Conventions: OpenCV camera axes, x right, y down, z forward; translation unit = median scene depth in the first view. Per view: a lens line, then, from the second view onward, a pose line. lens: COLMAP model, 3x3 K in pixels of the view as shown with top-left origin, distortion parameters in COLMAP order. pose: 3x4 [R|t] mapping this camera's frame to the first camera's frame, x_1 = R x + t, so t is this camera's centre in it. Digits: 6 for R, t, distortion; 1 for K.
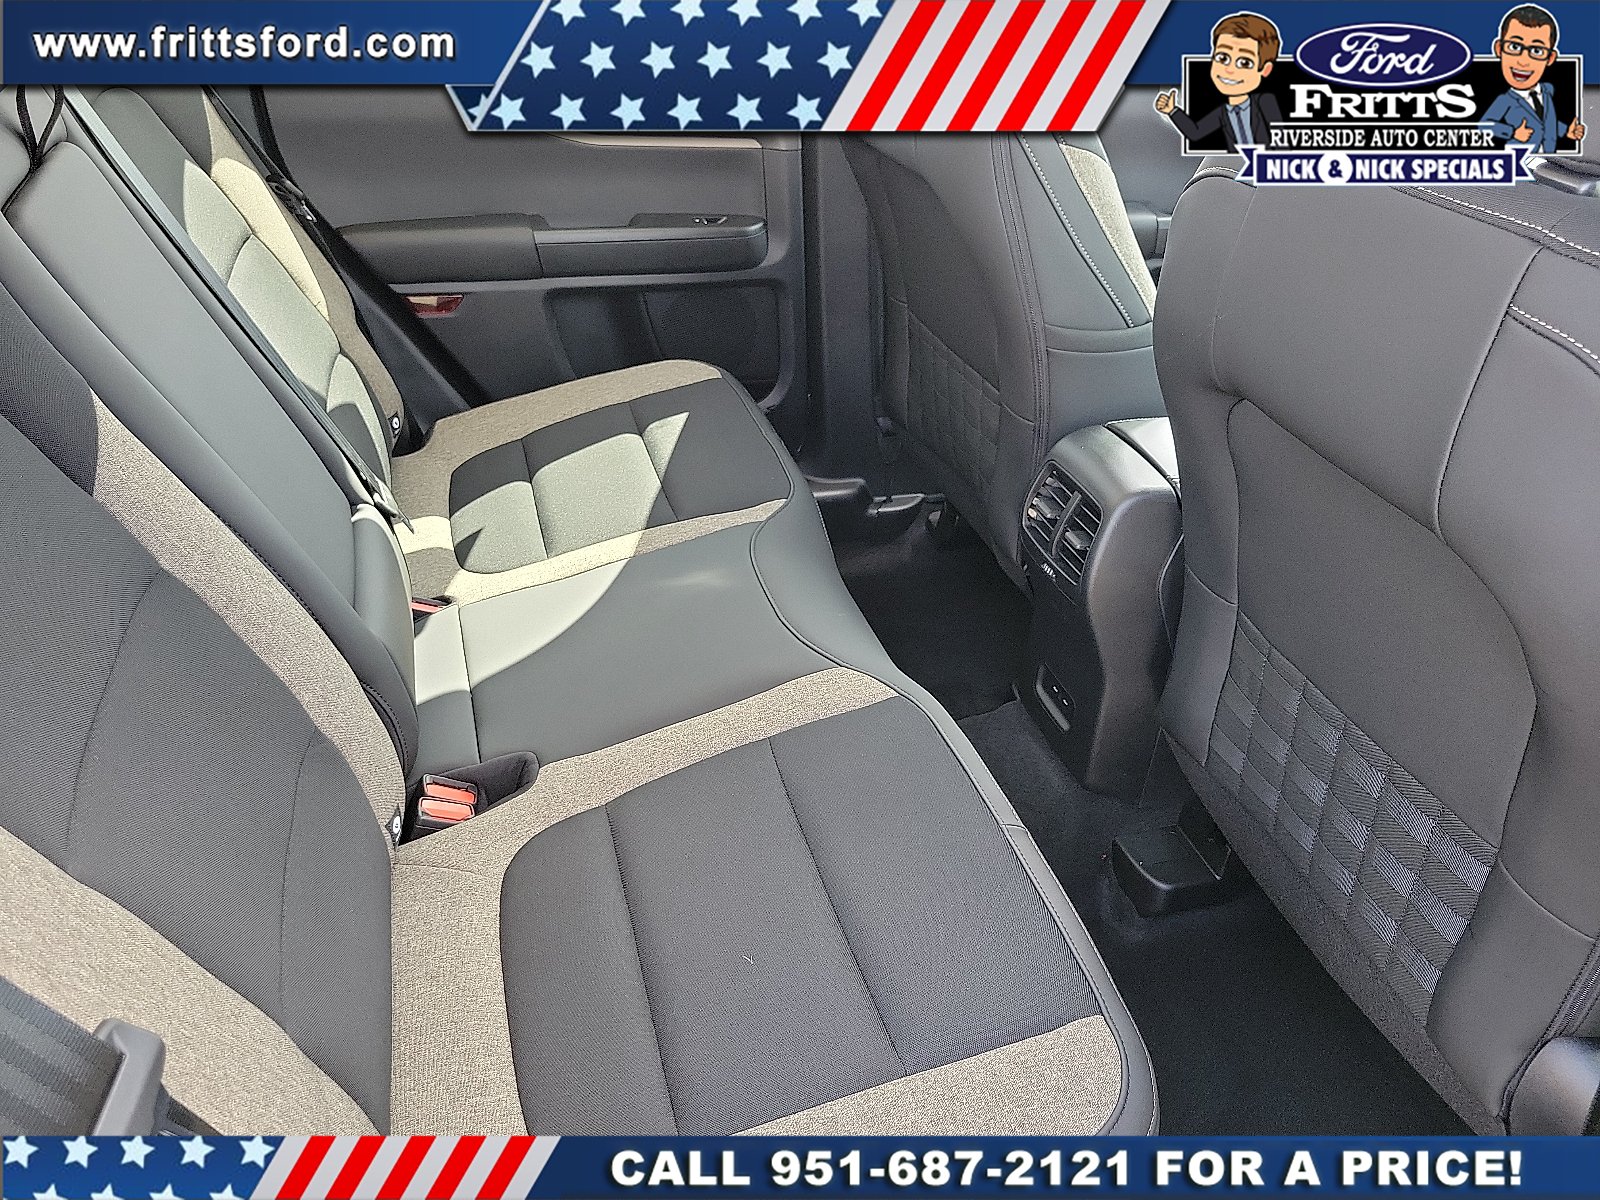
lens RADIAL K [[1226.6, 0, 790.1], [0, 1226.6, 600.8], [0, 0, 1]] dist [0.010644, -0.003041]
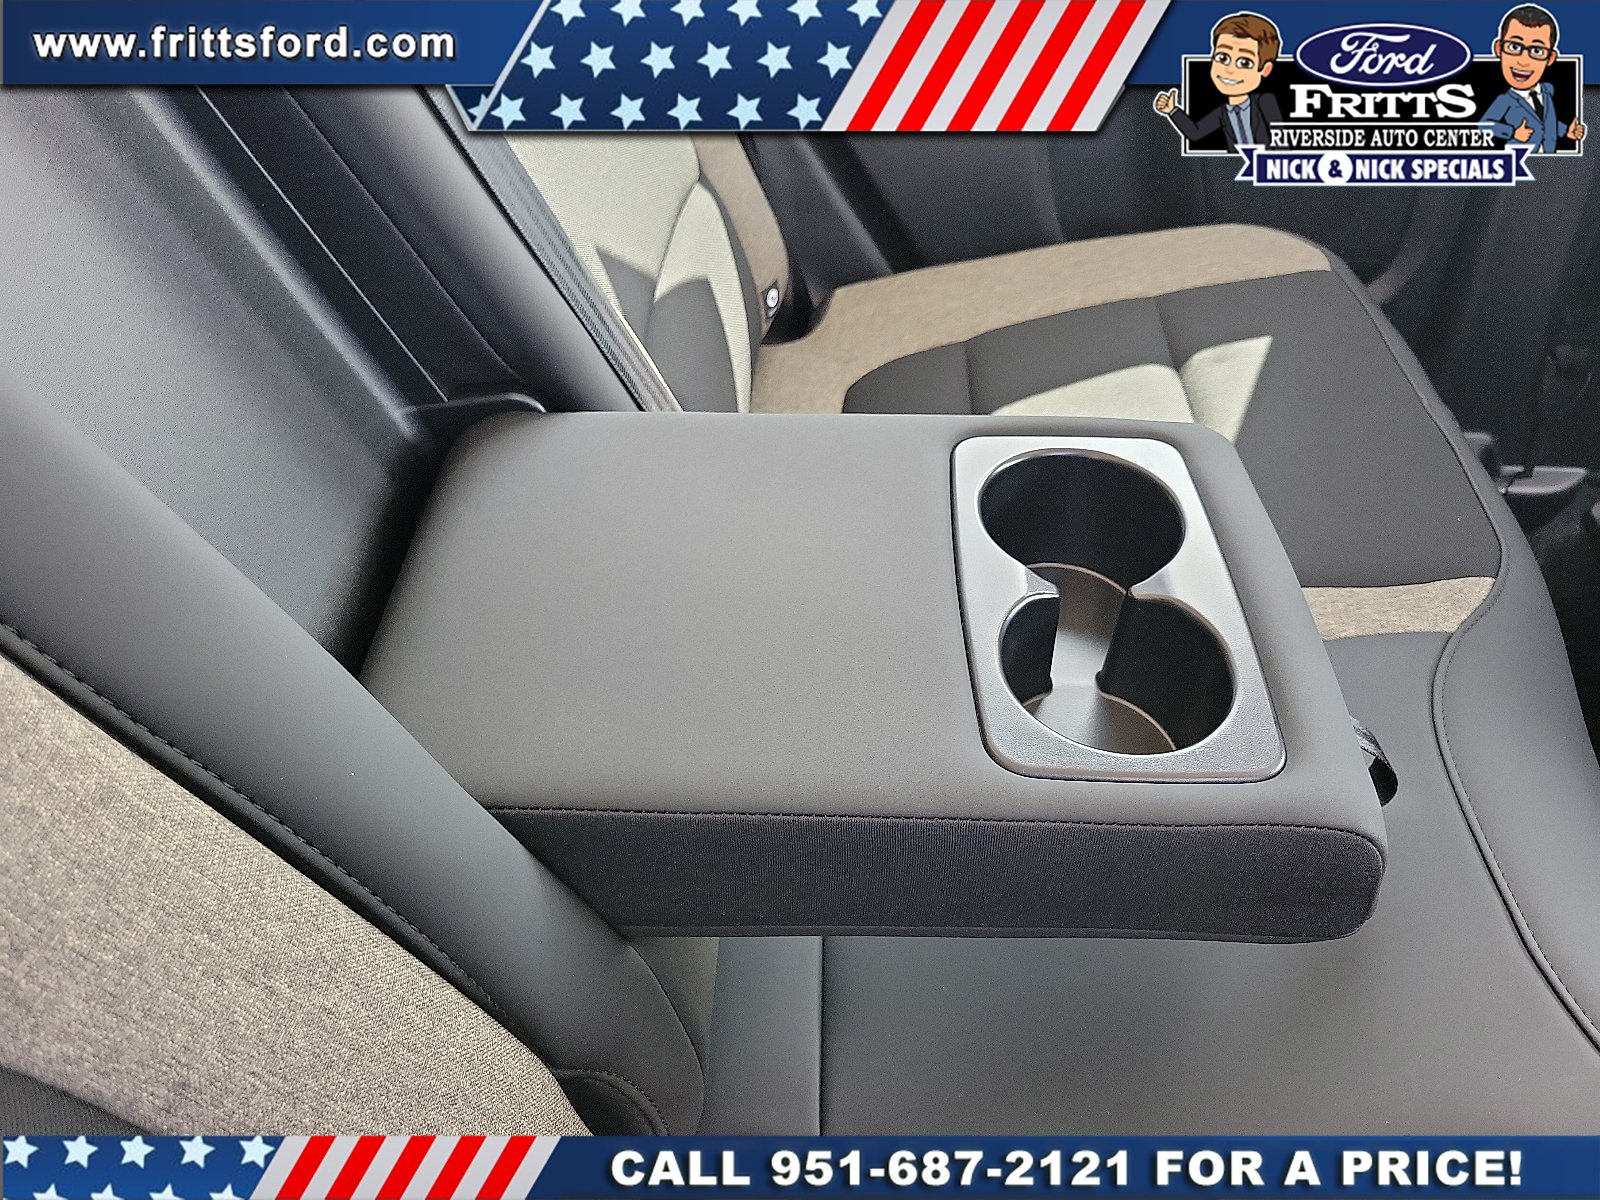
lens RADIAL K [[1226.6, 0, 790.1], [0, 1226.6, 600.8], [0, 0, 1]] dist [0.010644, -0.003041]
pose [[0.951775, 0.173134, -0.253277, -0.129670], [-0.125812, 0.973203, 0.192479, -0.117403], [0.279814, -0.151331, 0.948052, 0.393156]]
